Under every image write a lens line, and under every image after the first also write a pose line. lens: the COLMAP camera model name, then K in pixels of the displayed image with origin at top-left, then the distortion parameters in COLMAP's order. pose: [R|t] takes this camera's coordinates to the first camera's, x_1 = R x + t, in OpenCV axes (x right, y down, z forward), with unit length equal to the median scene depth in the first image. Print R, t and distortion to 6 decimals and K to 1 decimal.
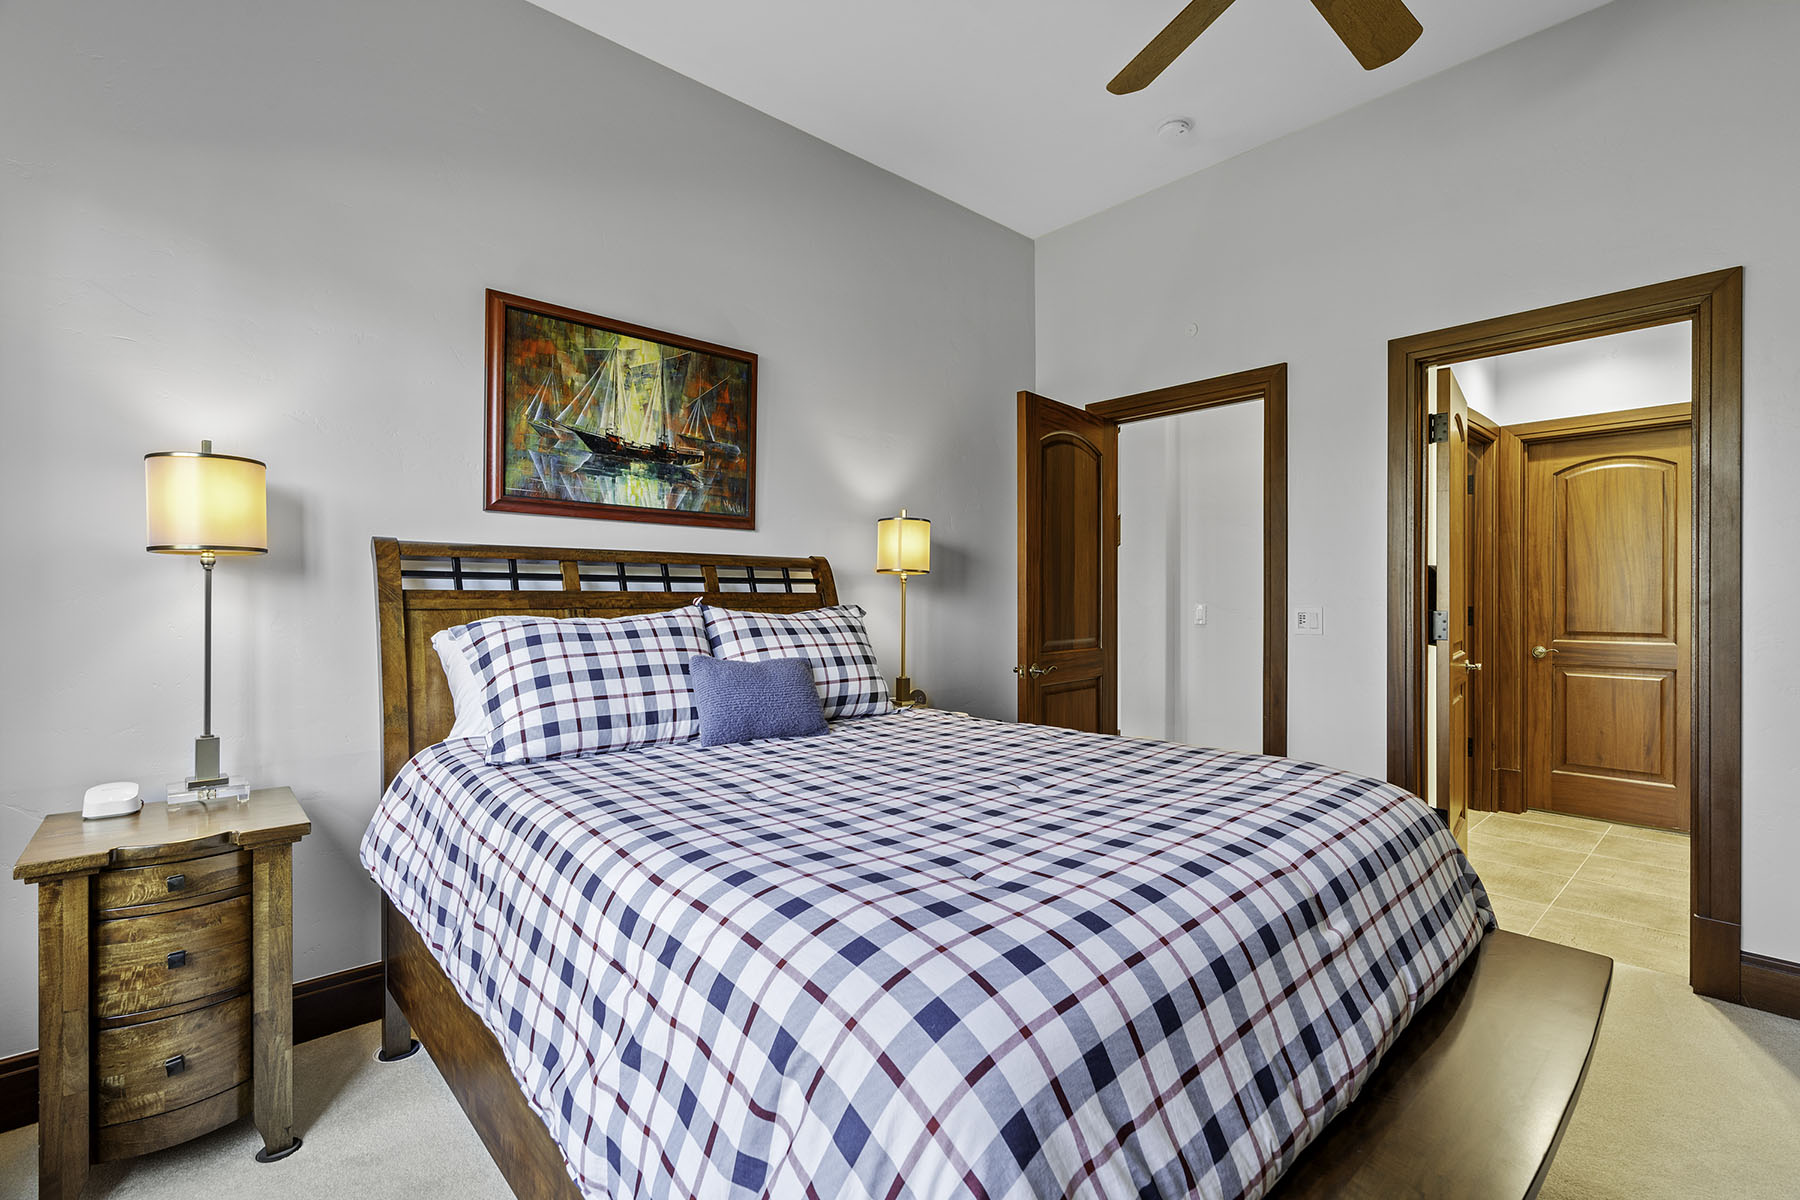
lens RADIAL K [[810.2, 0, 893.5], [0, 810.2, 595.9], [0, 0, 1]] dist [-0.001054, 0.000214]
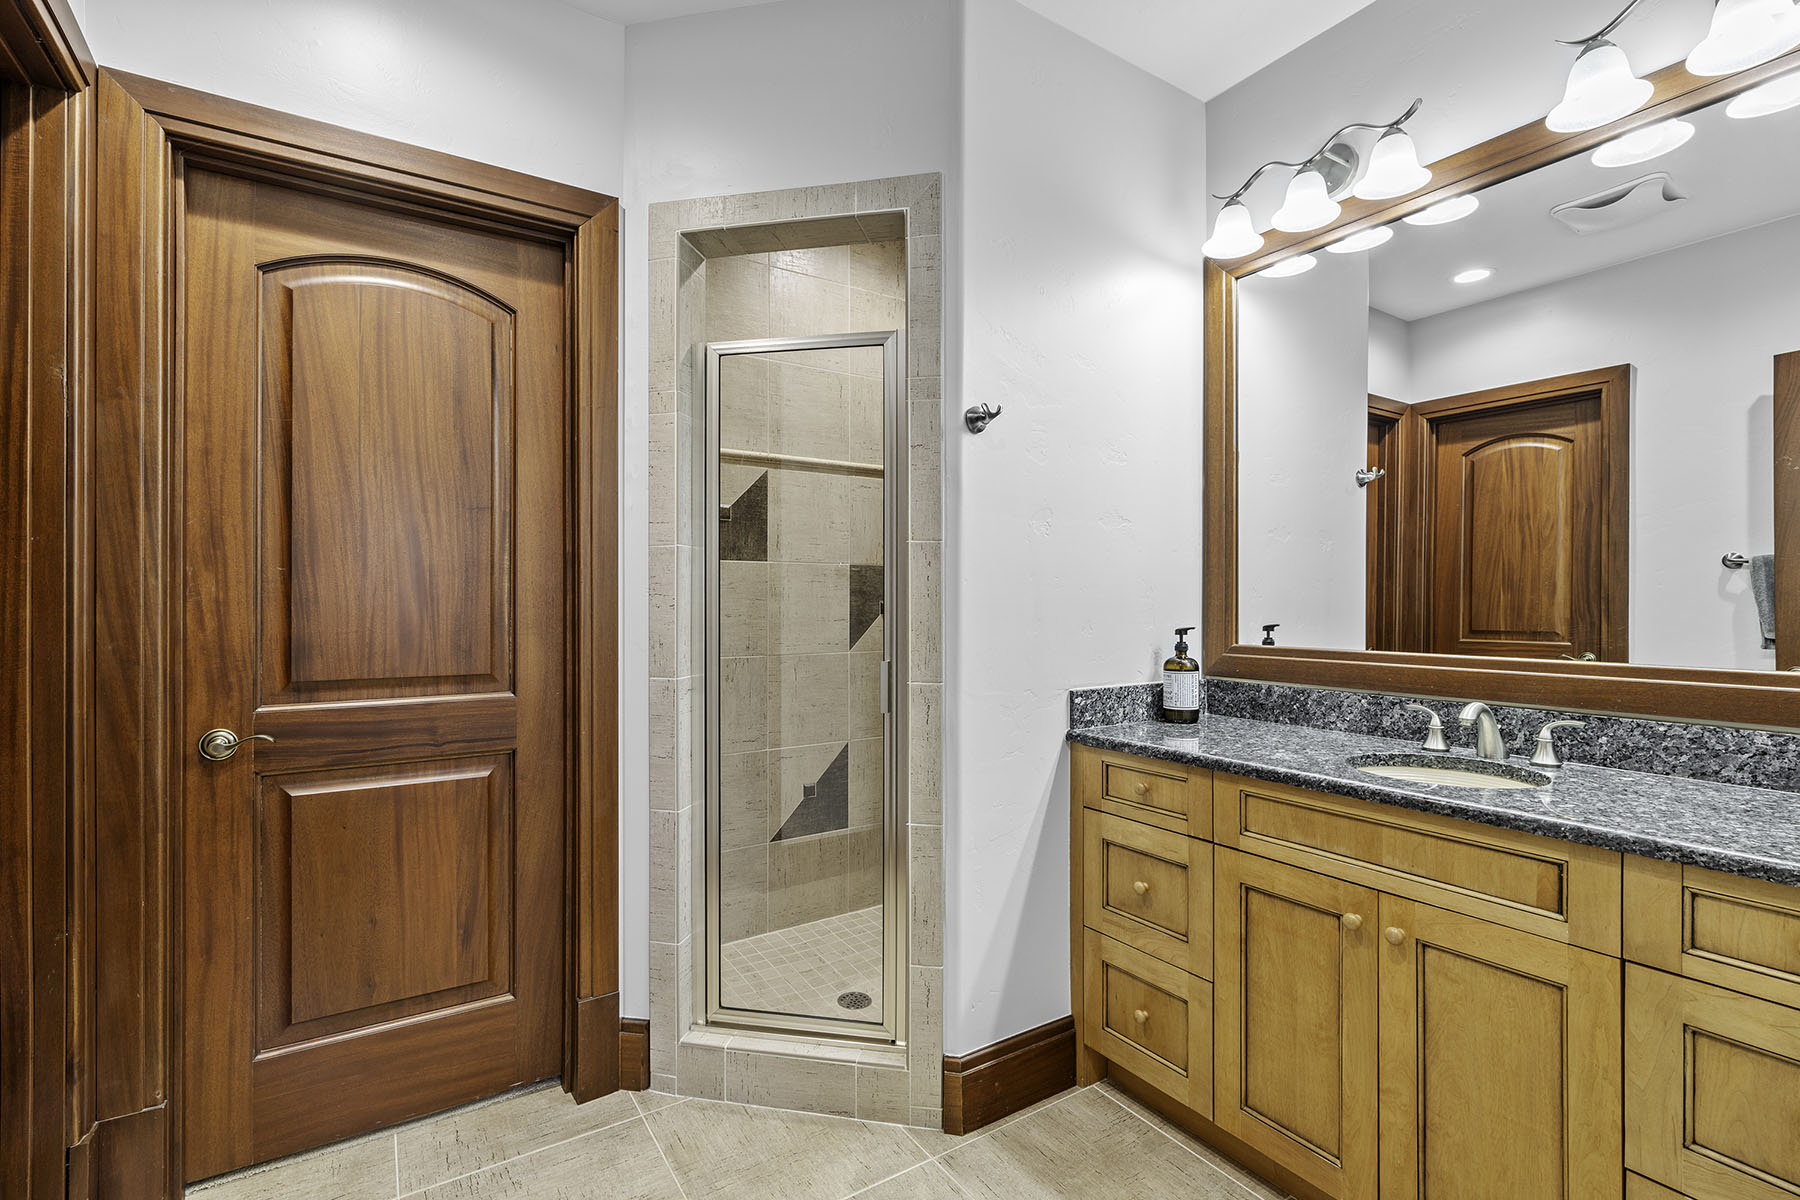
lens RADIAL K [[810.2, 0, 893.5], [0, 810.2, 595.9], [0, 0, 1]] dist [-0.001054, 0.000214]
pose [[0.182934, 0.000263, 0.983125, 0.499883], [0.001387, 0.999999, -0.000526, 0.002712], [-0.983124, 0.001460, 0.182933, 0.641179]]
